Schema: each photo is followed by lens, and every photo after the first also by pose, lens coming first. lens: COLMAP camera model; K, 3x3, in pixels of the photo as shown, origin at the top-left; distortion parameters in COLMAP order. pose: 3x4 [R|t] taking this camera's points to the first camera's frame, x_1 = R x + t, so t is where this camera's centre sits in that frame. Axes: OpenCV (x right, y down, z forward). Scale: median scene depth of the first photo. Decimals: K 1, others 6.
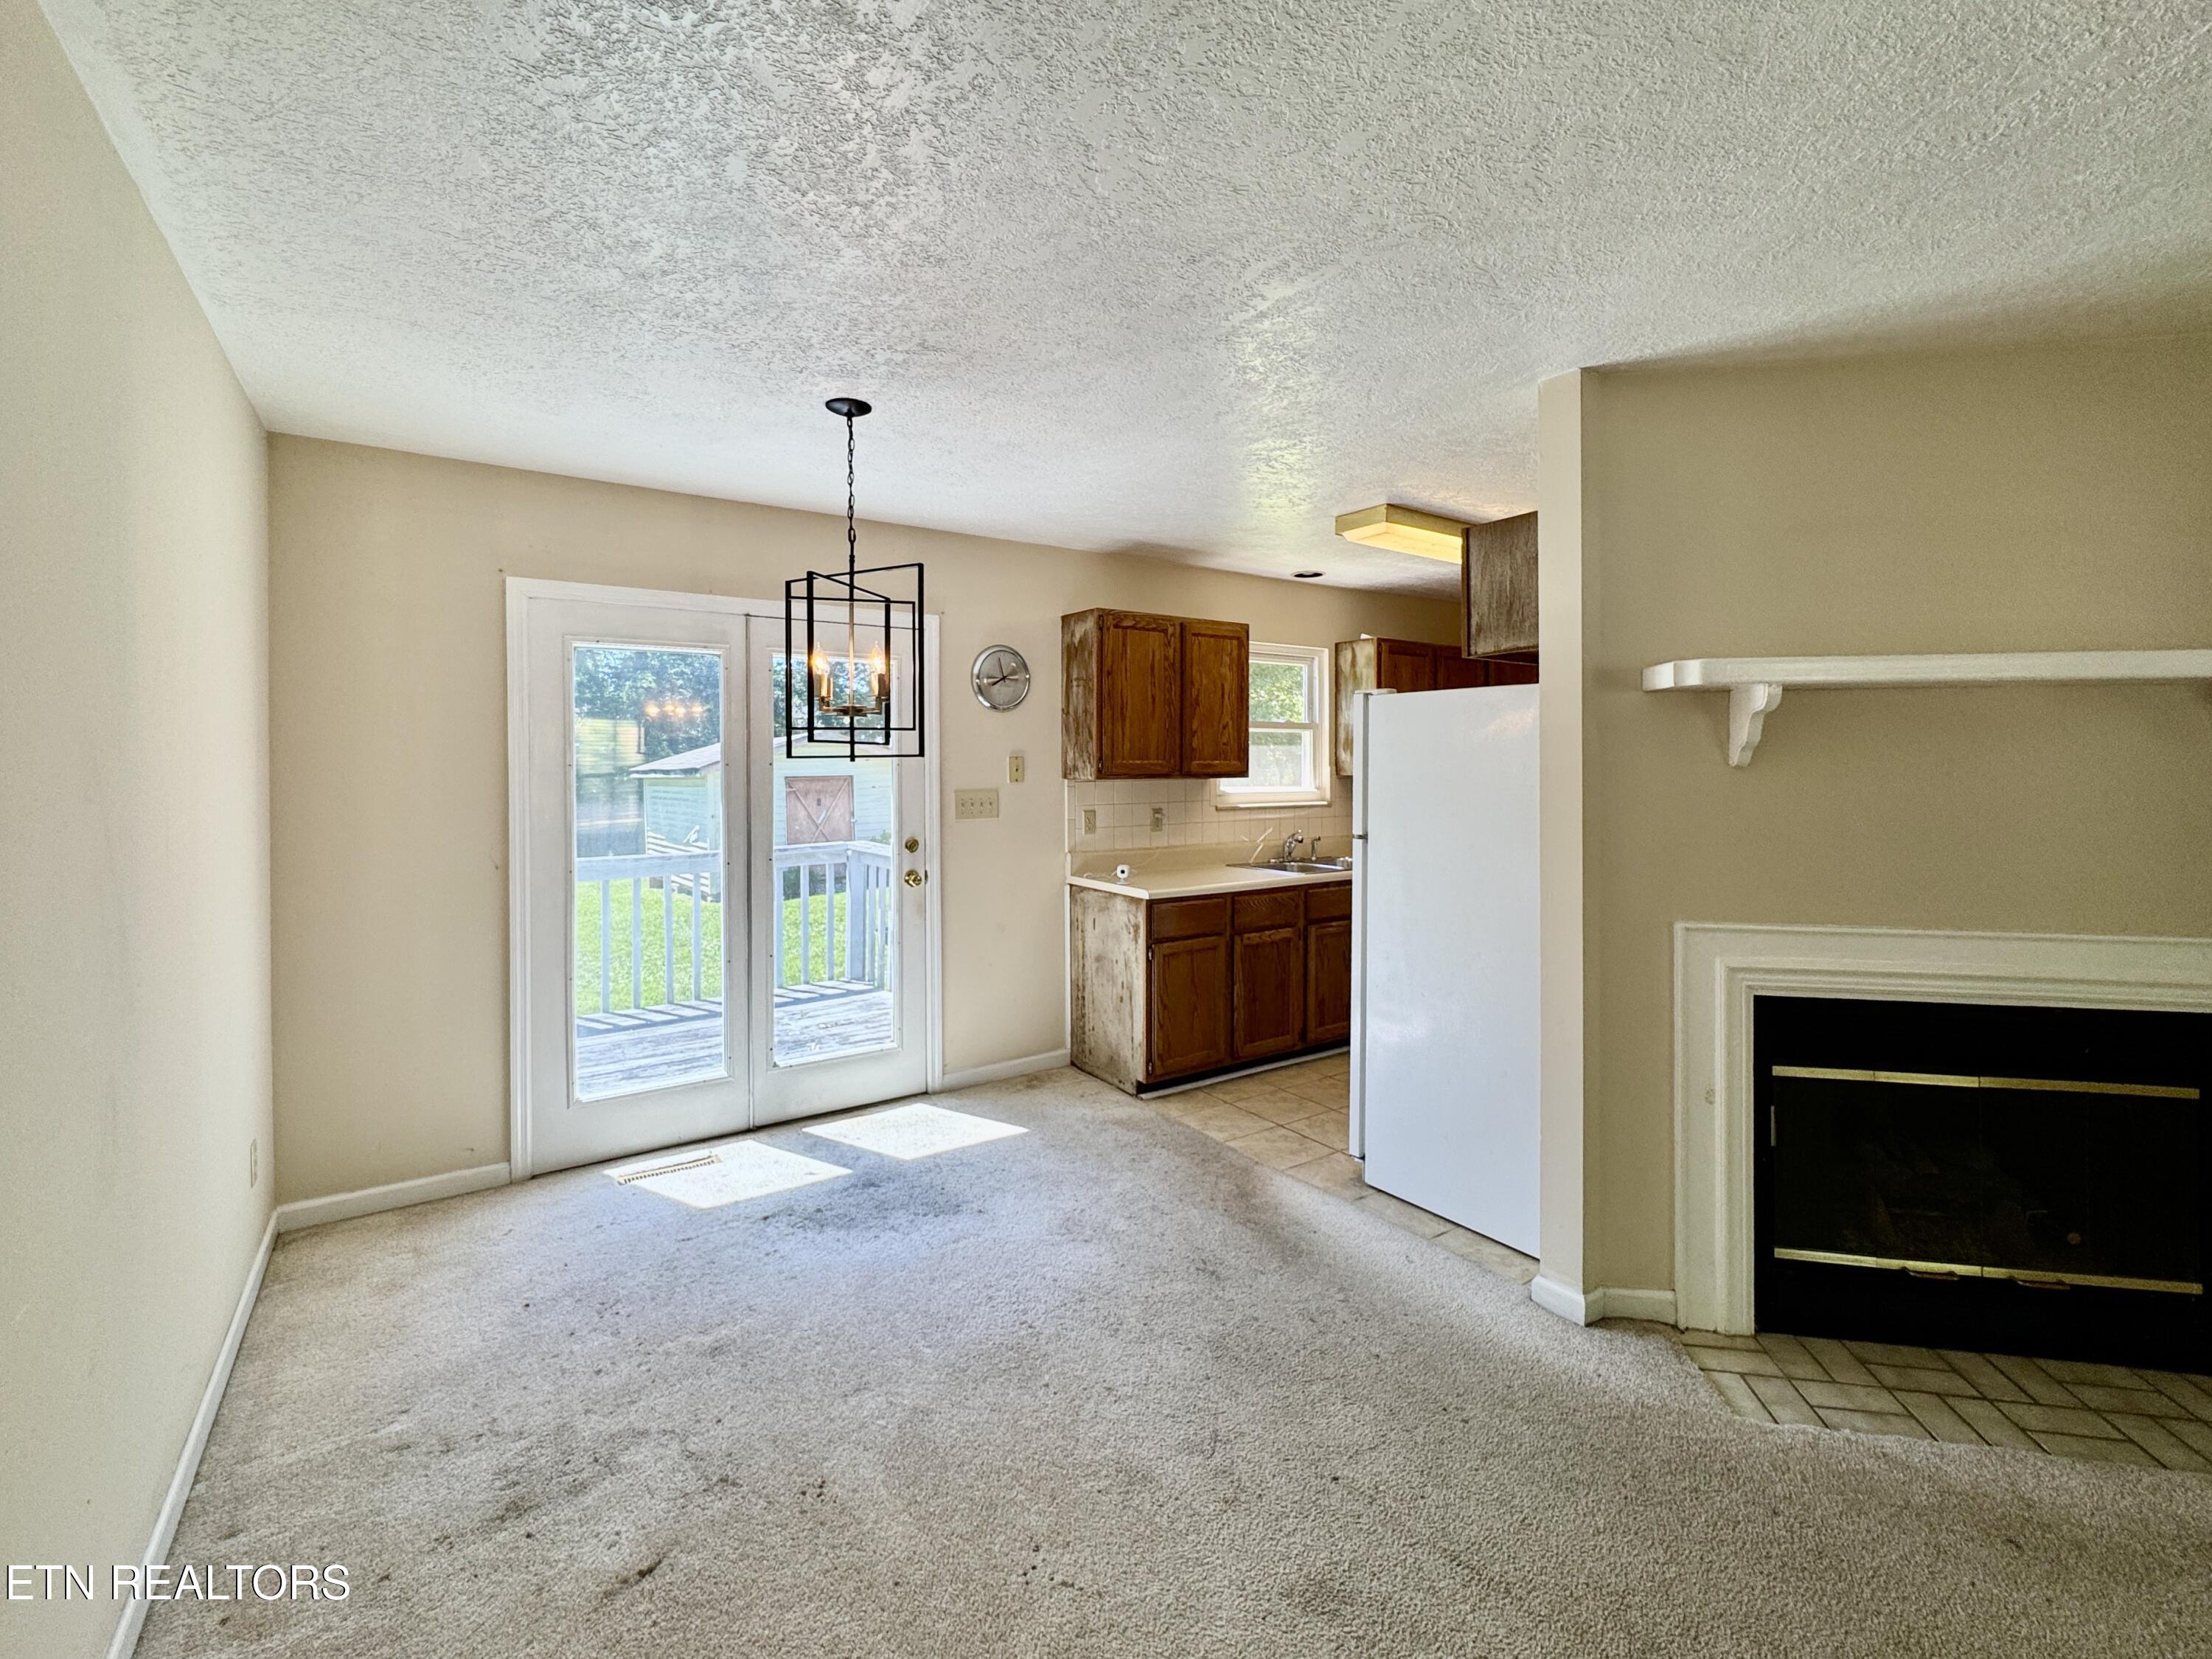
lens RADIAL K [[988.9, 0, 1131.6], [0, 988.9, 756.7], [0, 0, 1]] dist [-0.003325, -0.000568]
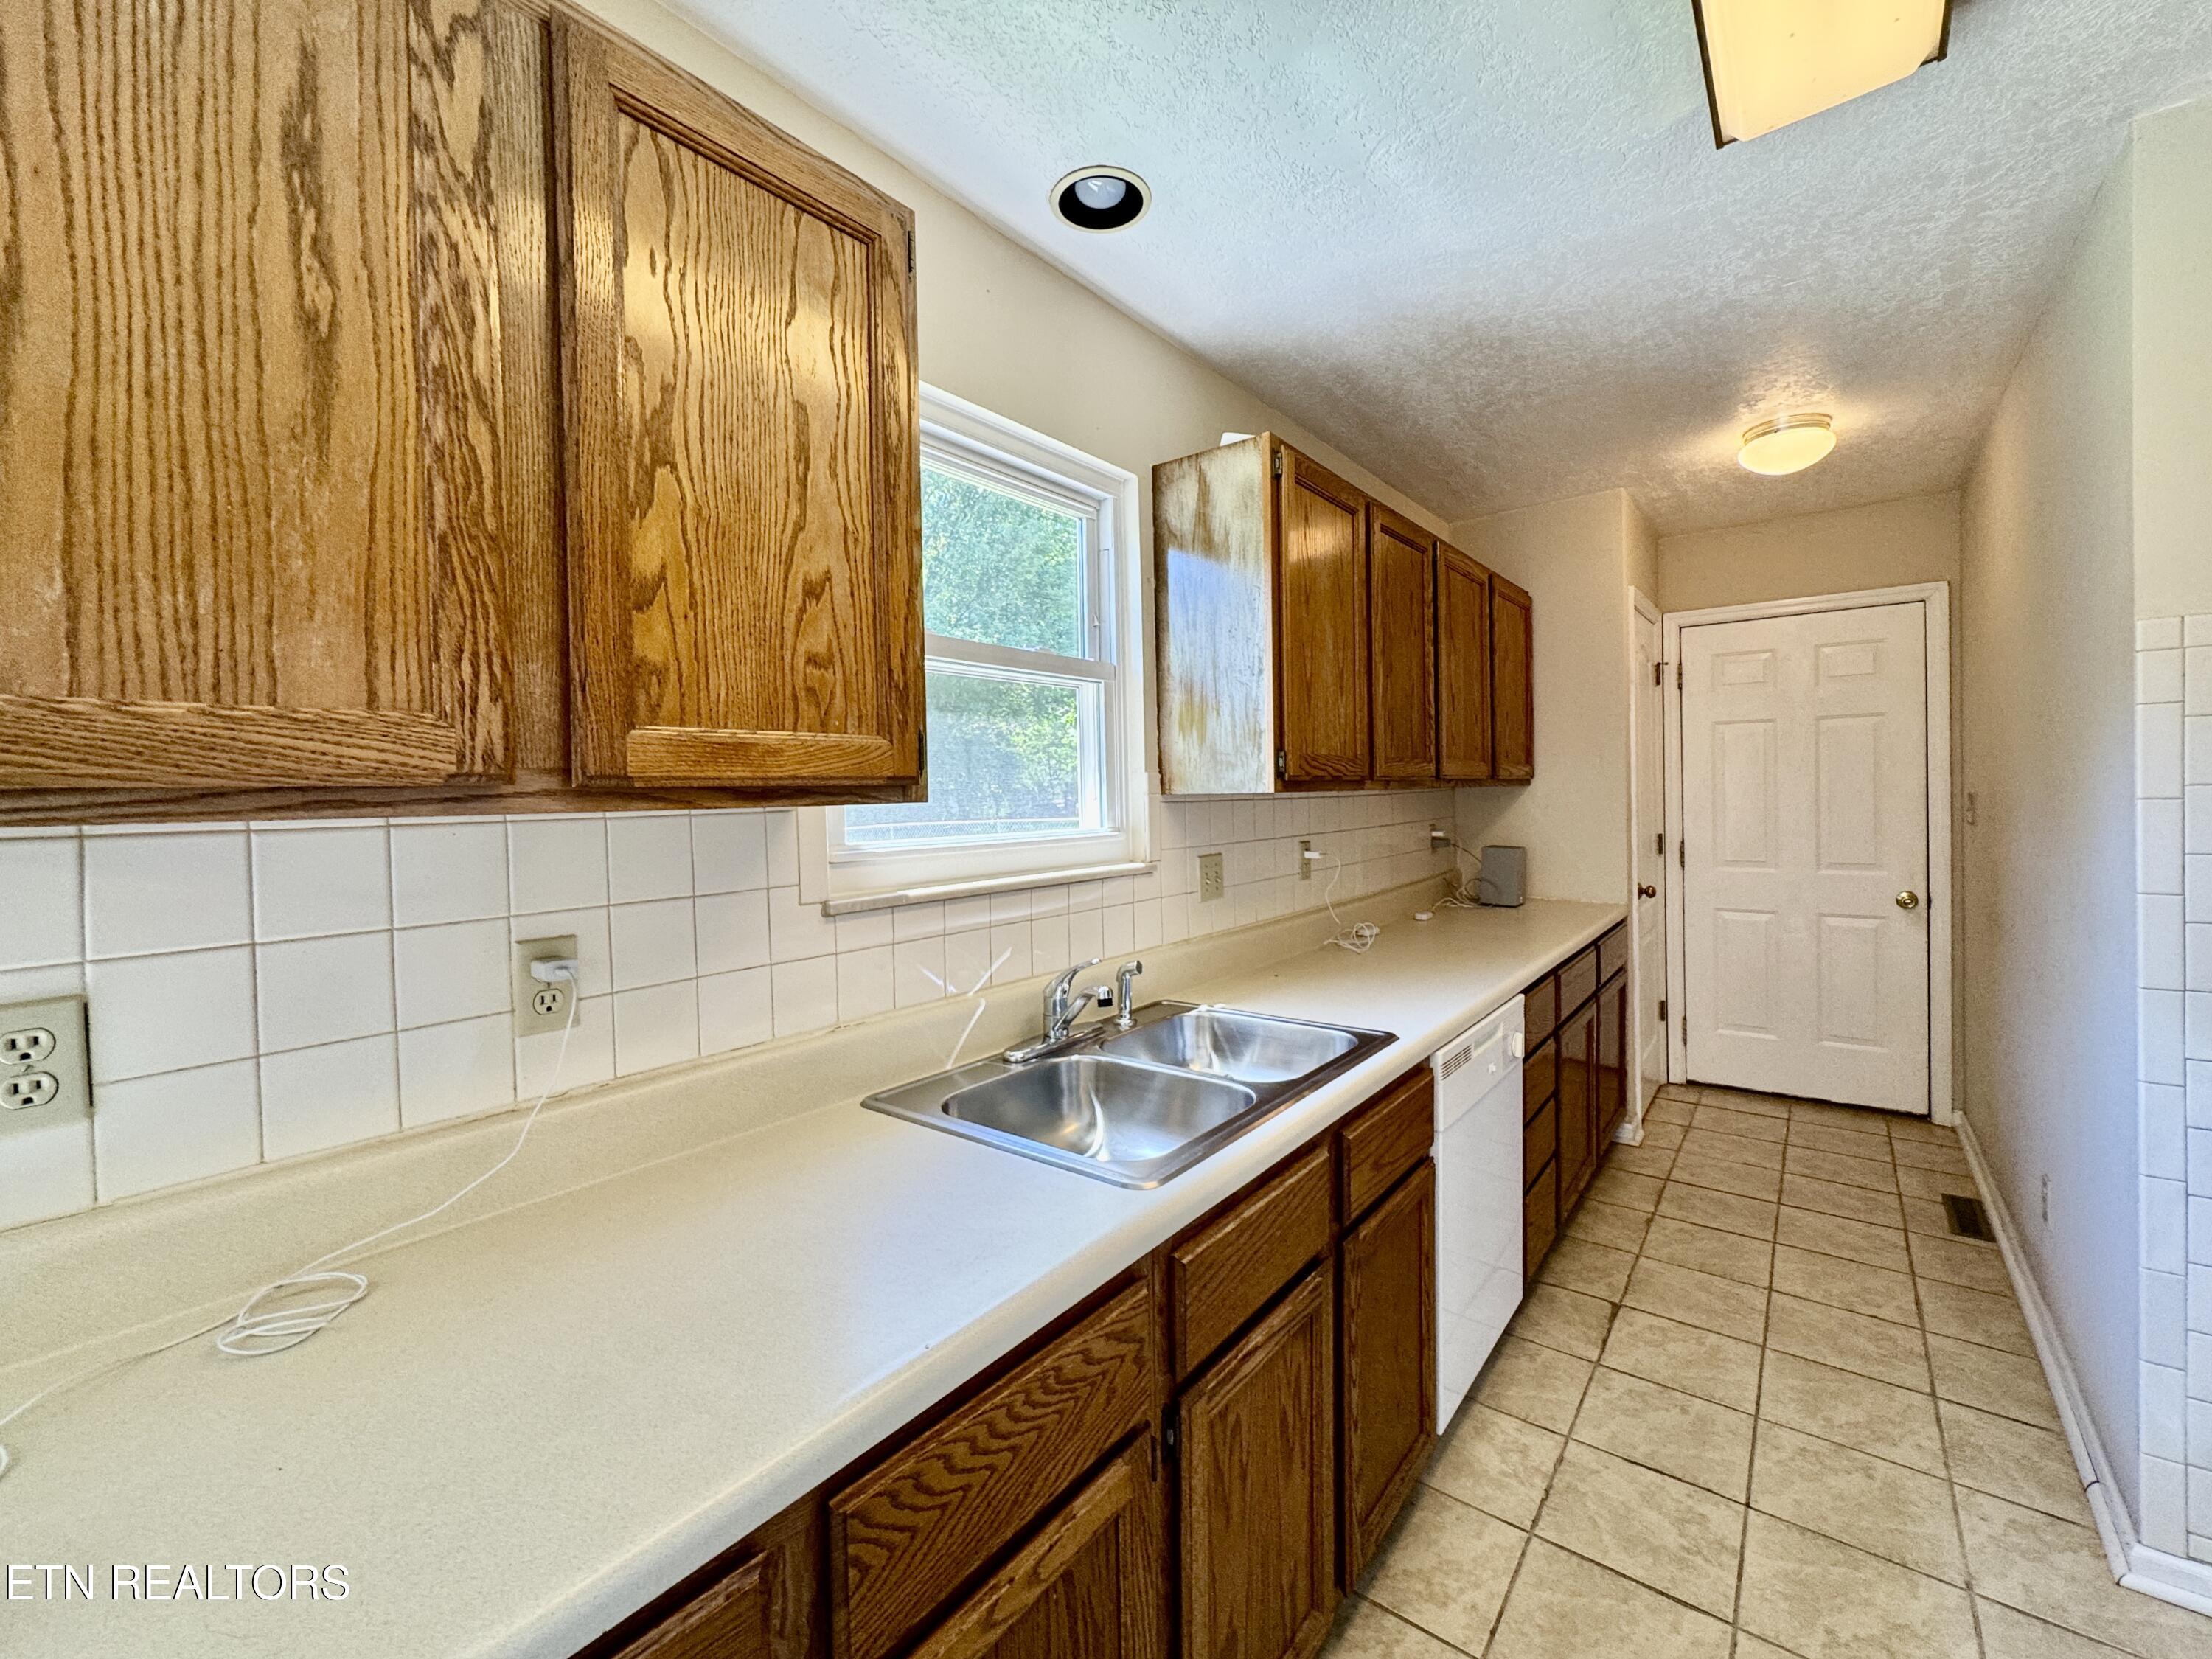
lens RADIAL K [[904.9, 0, 1119.7], [0, 904.9, 810.2], [0, 0, 1]] dist [-0.001475, 0.000511]
pose [[0.959318, -0.027453, 0.280989, 0.113355], [0.021710, 0.999487, 0.023531, 0.021758], [-0.281491, -0.016473, 0.959423, 0.855910]]
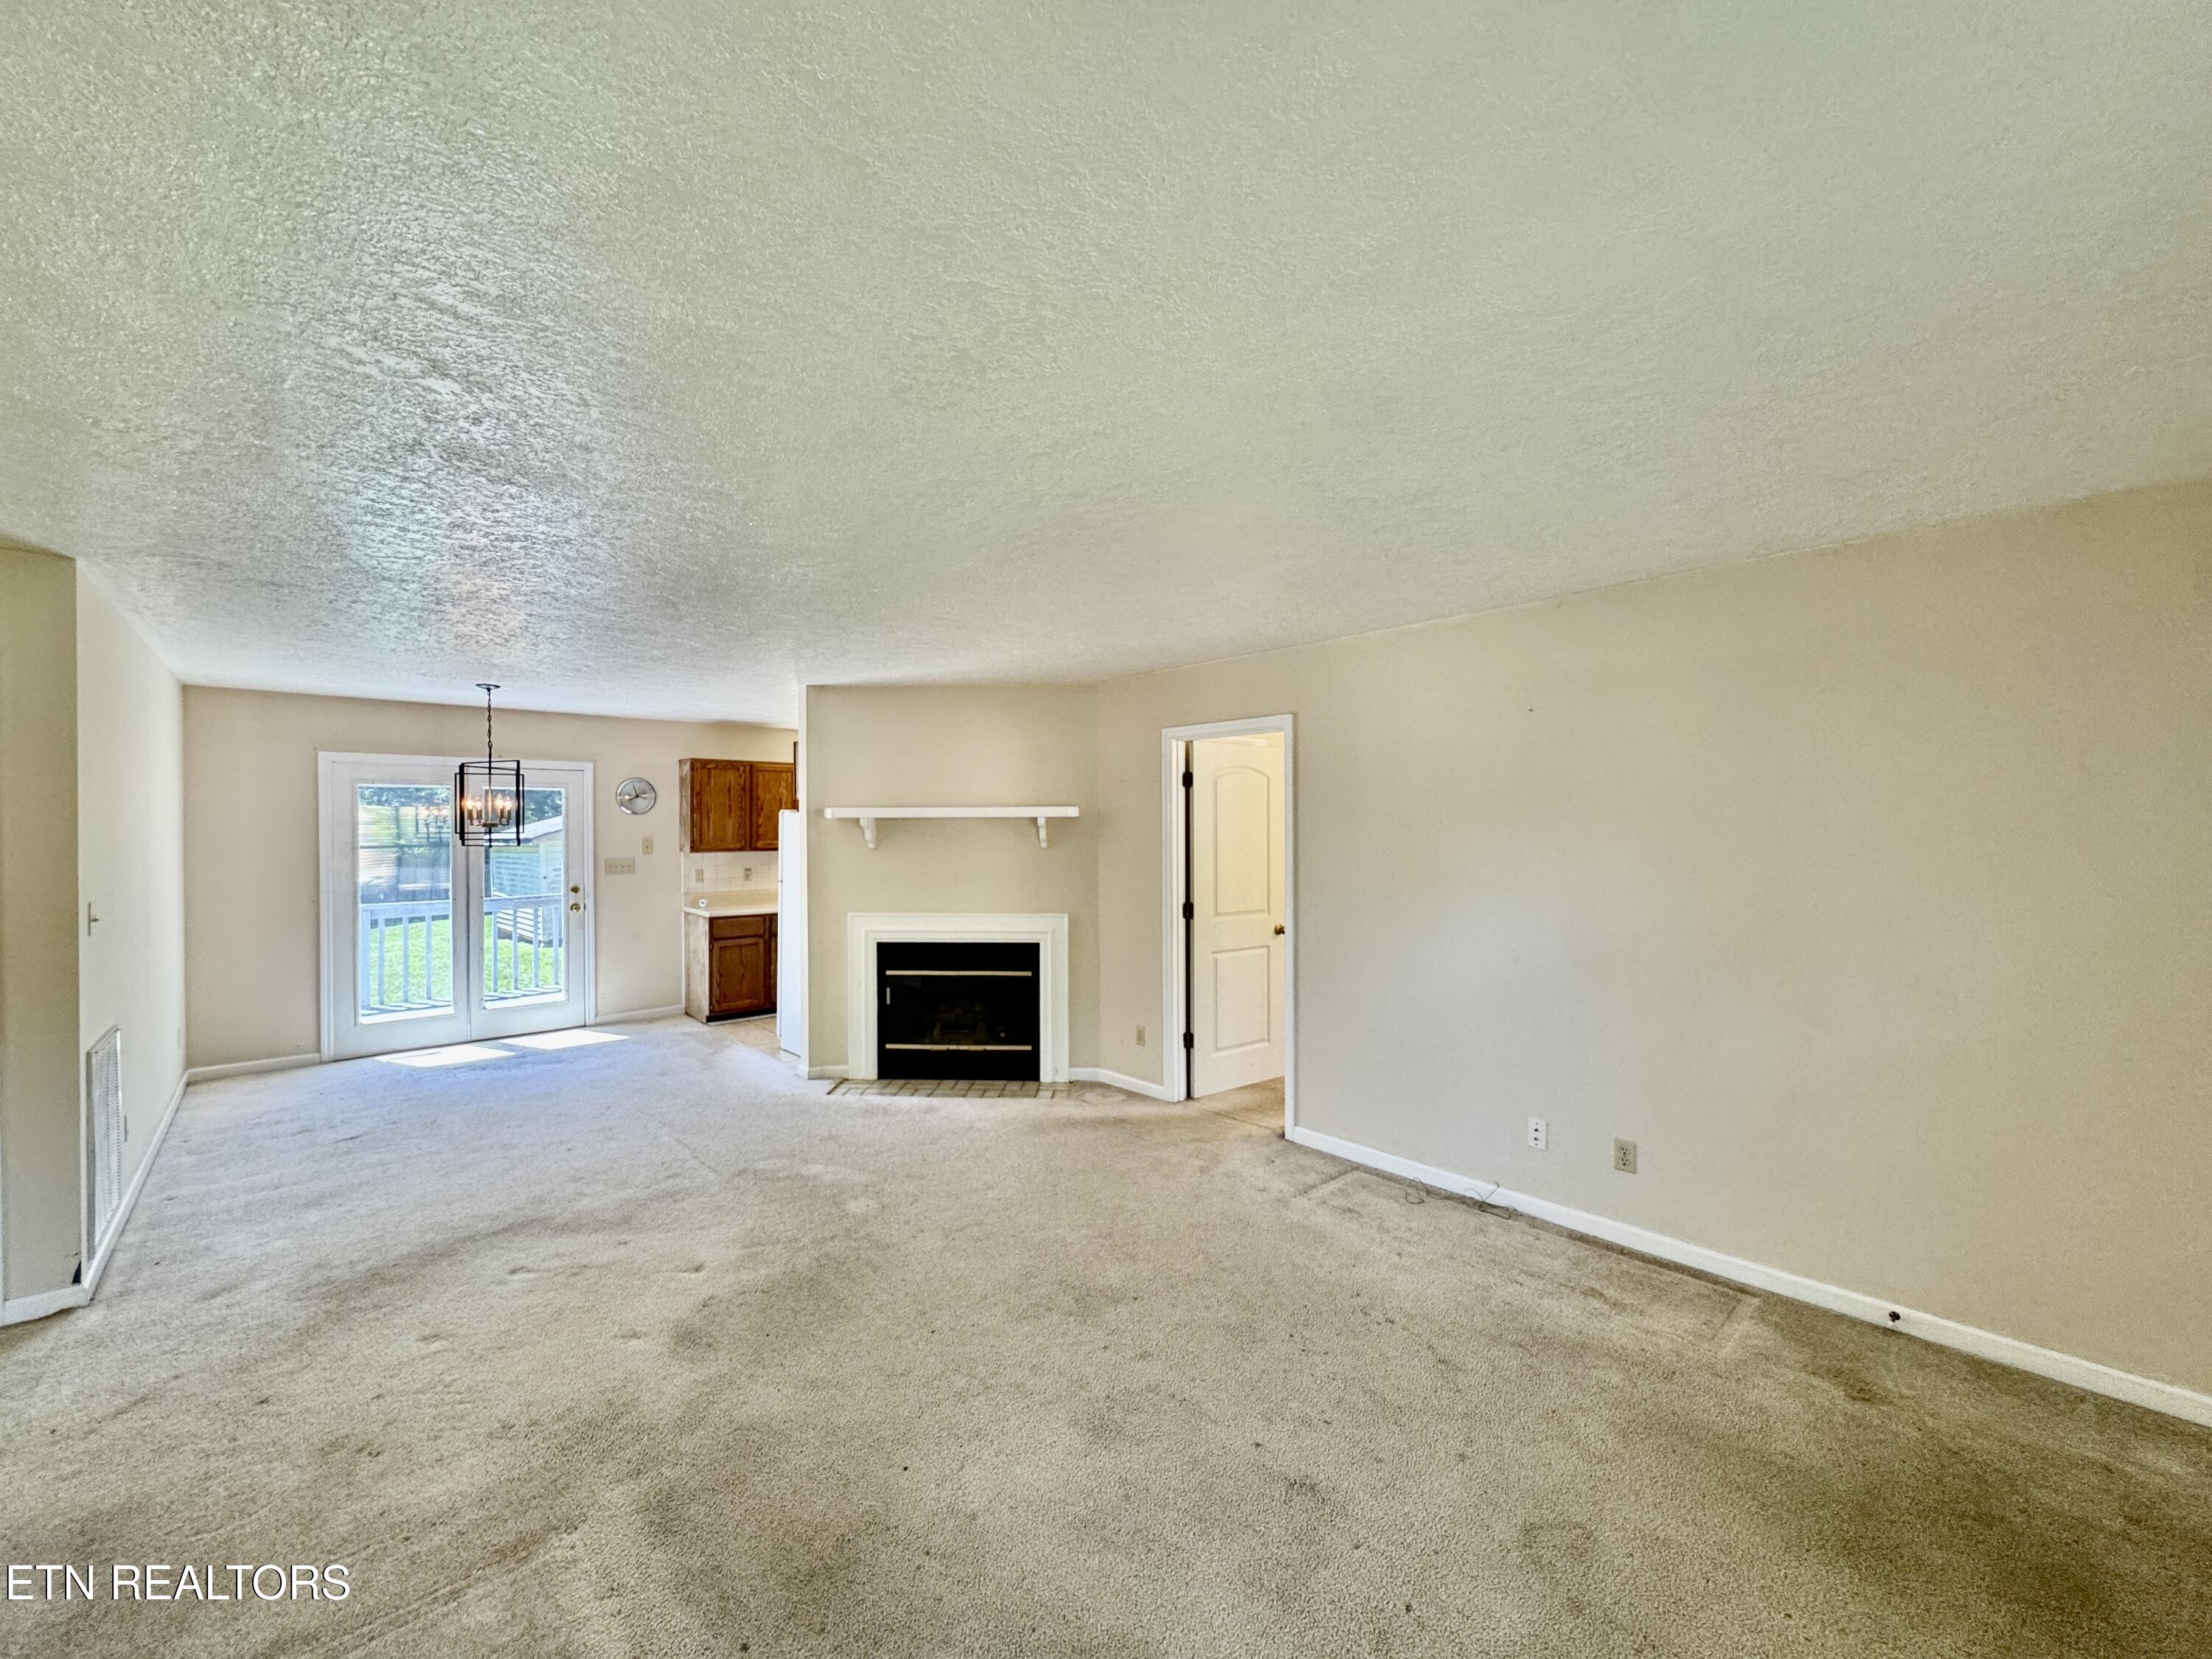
lens RADIAL K [[904.9, 0, 1147.3], [0, 904.9, 819.3], [0, 0, 1]] dist [-0.001475, 0.000511]
pose [[0.989833, -0.001942, 0.142222, 0.566336], [0.001900, 0.999998, 0.000426, -0.037364], [-0.142222, -0.000151, 0.989835, -0.771309]]
